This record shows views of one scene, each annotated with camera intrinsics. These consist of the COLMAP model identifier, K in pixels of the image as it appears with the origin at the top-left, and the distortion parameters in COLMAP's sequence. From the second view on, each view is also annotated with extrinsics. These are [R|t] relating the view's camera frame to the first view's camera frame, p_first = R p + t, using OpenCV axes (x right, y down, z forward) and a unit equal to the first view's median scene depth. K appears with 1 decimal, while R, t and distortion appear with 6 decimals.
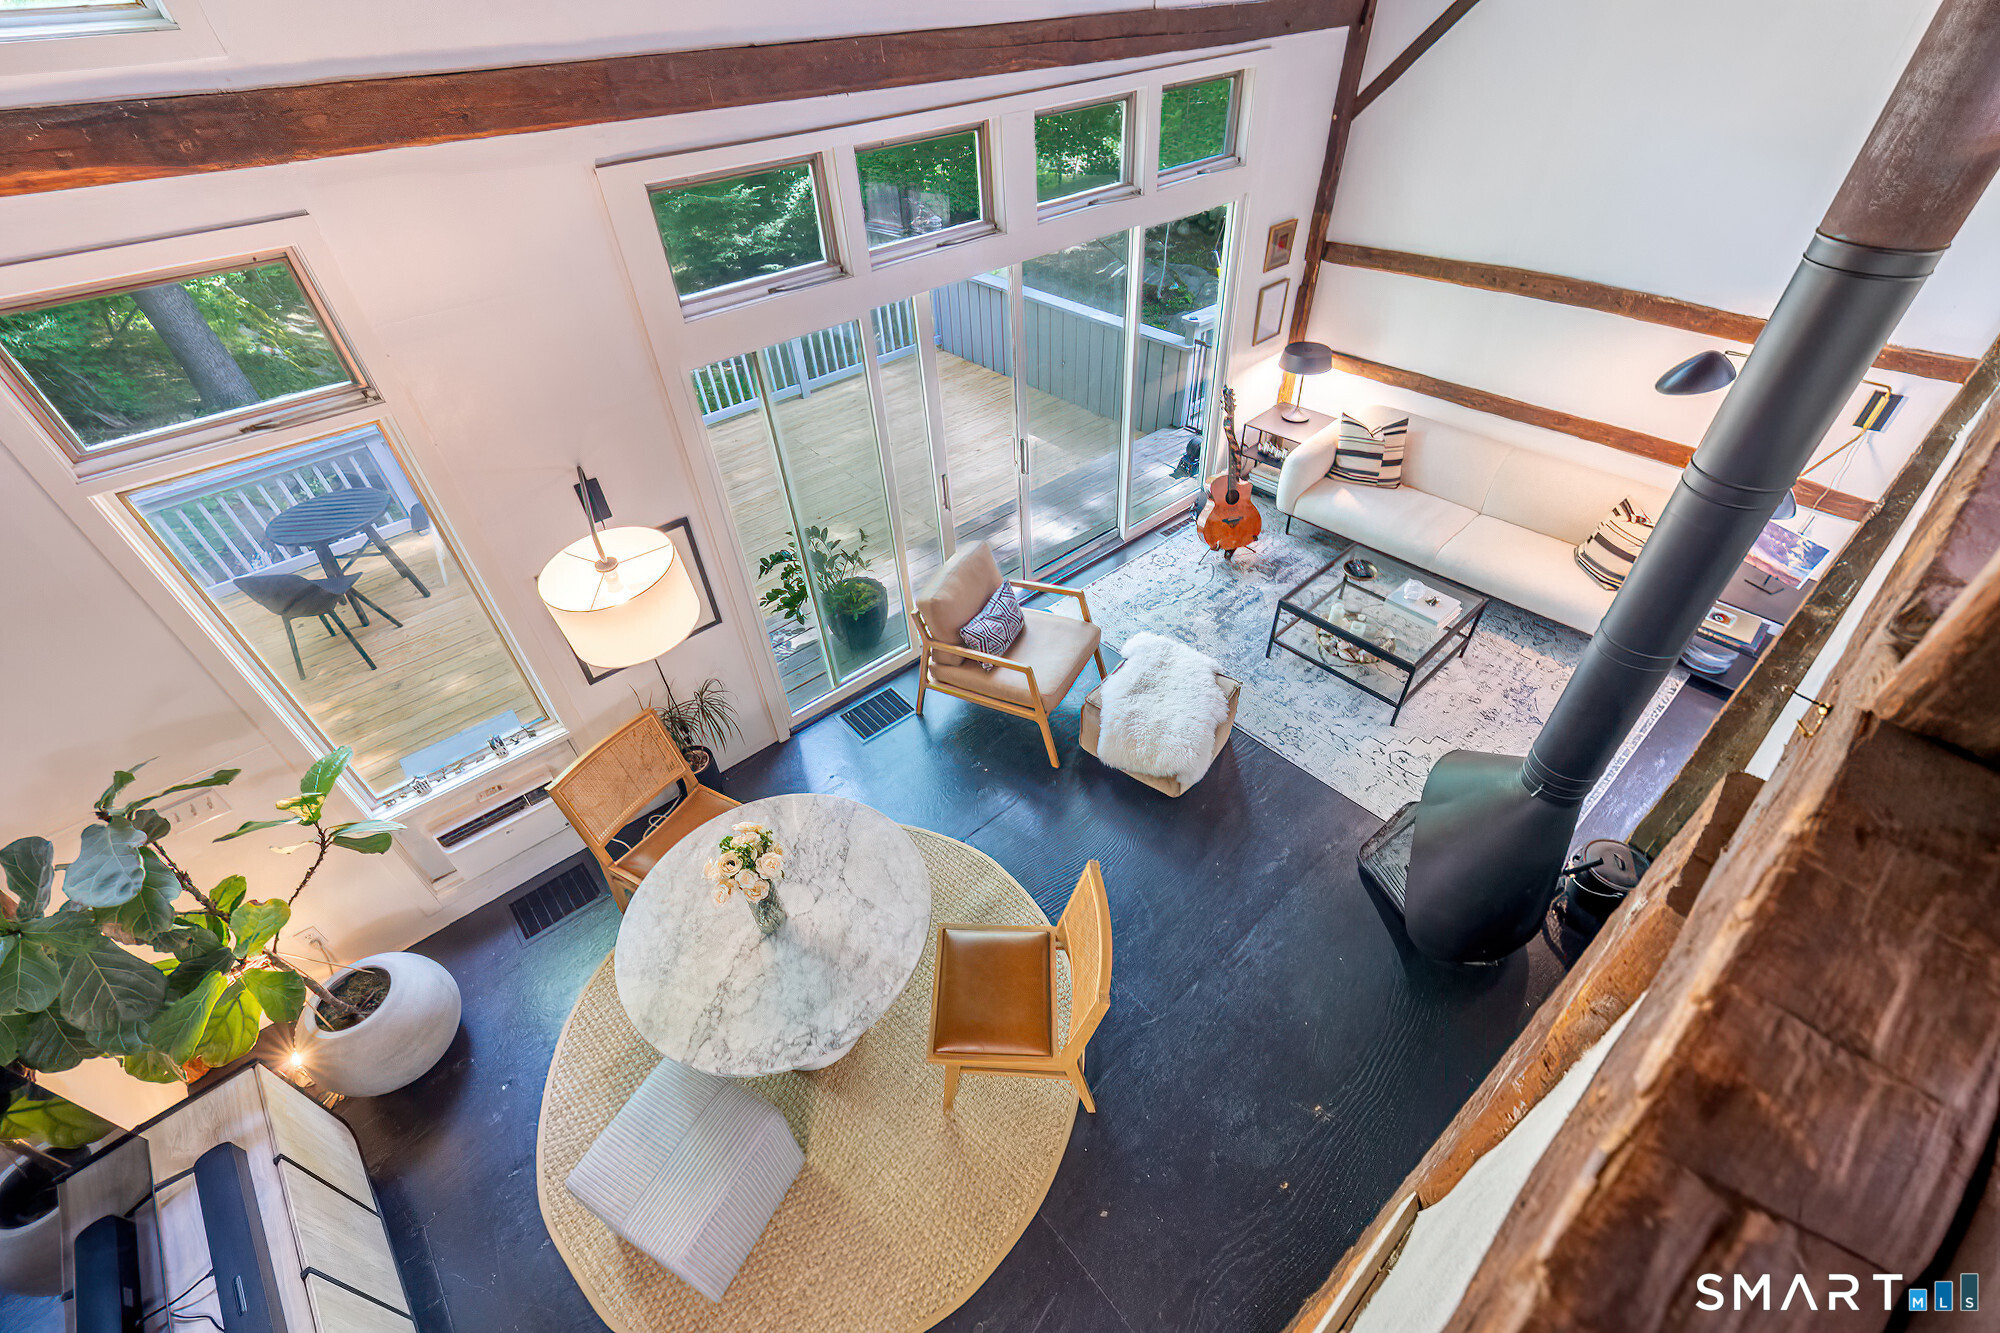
lens RADIAL K [[838.6, 0, 1020.2], [0, 838.6, 665.2], [0, 0, 1]] dist [-0.000199, -0.000069]
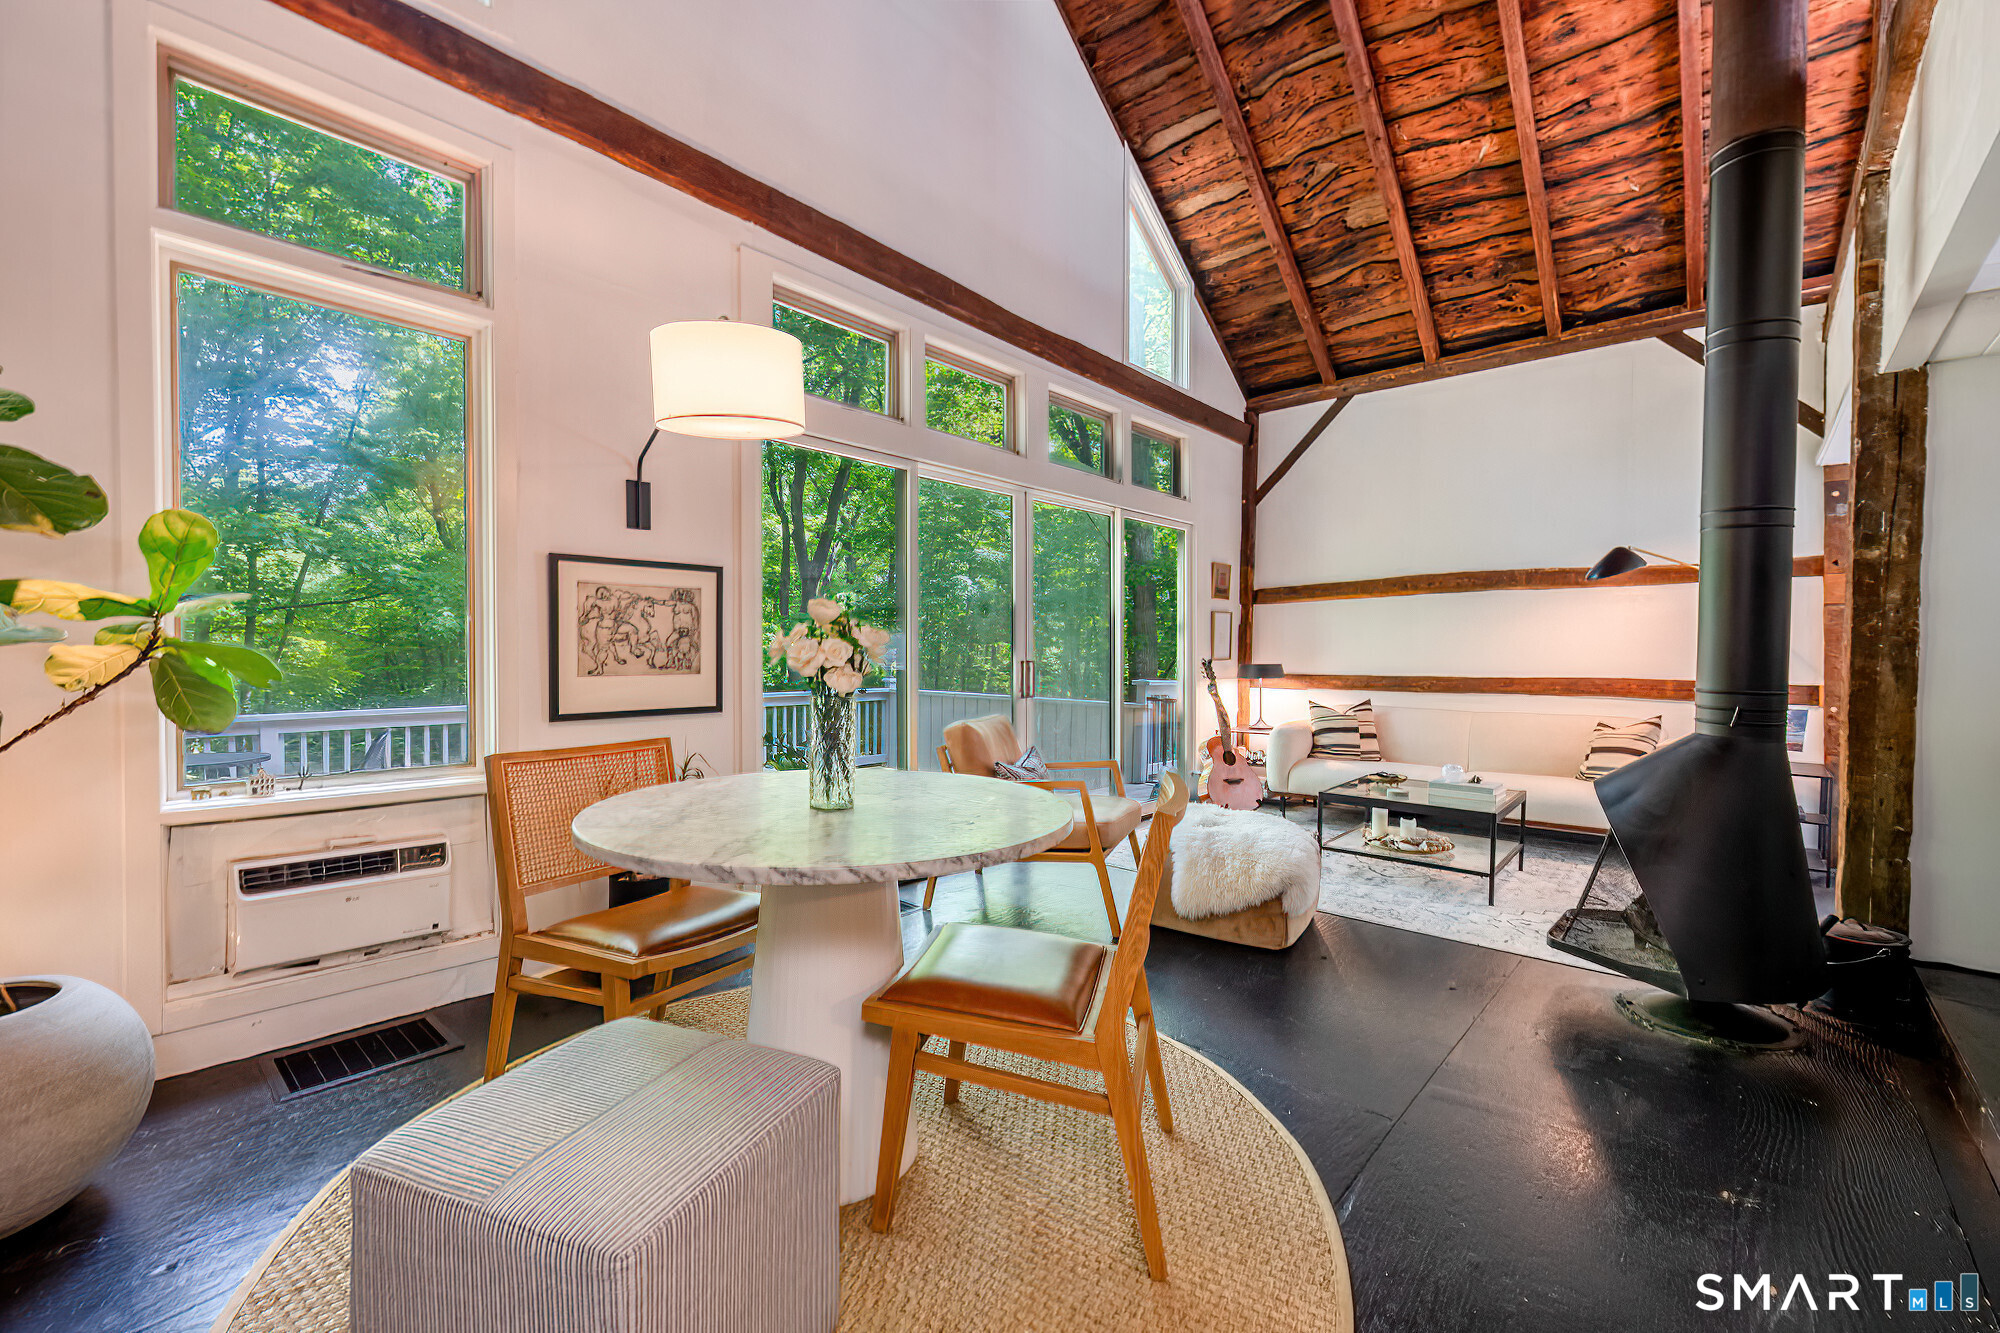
lens RADIAL K [[838.6, 0, 1020.2], [0, 838.6, 665.2], [0, 0, 1]] dist [-0.000199, -0.000069]
pose [[0.990235, 0.035678, 0.134765, -0.125418], [0.060696, 0.759924, -0.647172, 0.336489], [-0.125501, 0.649032, 0.750338, 0.219366]]
